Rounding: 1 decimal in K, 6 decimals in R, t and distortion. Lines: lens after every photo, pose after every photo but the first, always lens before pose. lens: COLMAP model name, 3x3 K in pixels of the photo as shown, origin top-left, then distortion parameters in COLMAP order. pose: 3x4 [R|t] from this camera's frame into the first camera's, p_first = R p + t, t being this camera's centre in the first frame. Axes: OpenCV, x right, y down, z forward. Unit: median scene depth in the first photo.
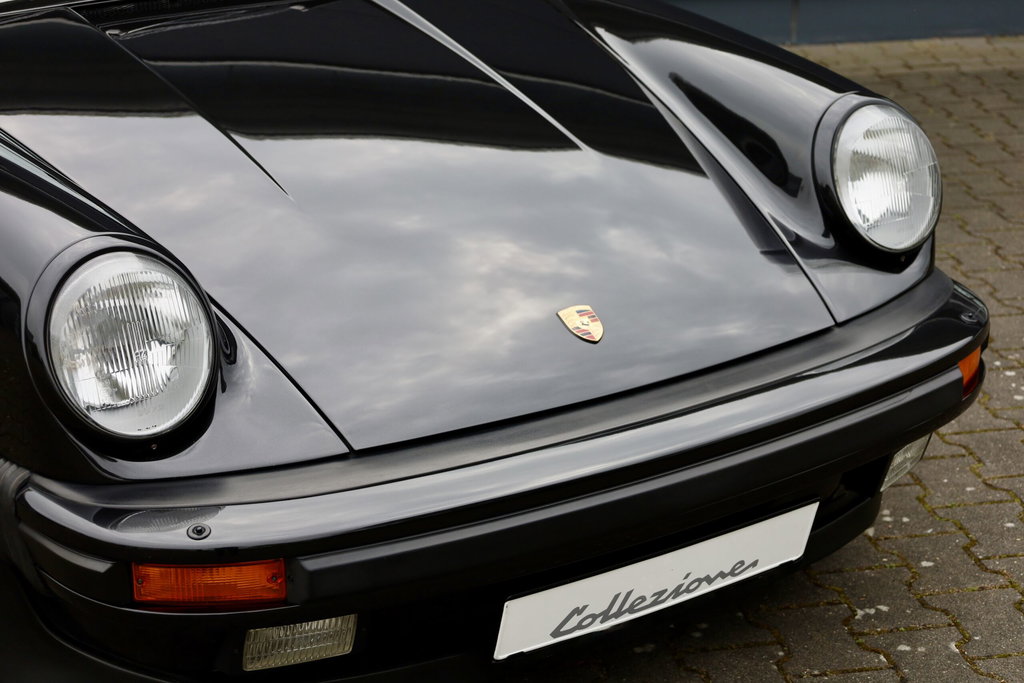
lens RADIAL K [[2070.3, 0, 511.2], [0, 2070.3, 340.2], [0, 0, 1]] dist [0.018560, 0.000000]
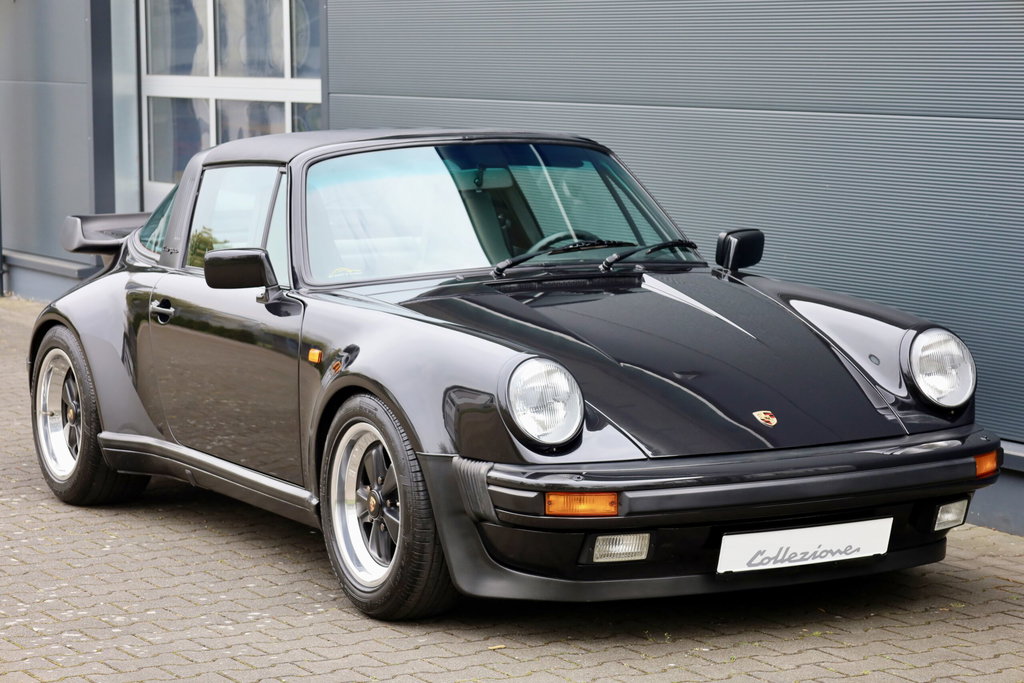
lens RADIAL K [[2938.6, 0, 506.5], [0, 2938.6, 347.1], [0, 0, 1]] dist [0.068000, 0.000000]
pose [[0.995424, 0.008921, -0.095135, 0.058311], [-0.031282, 0.971191, -0.236239, 0.632807], [0.090287, 0.238134, 0.967027, -1.833204]]
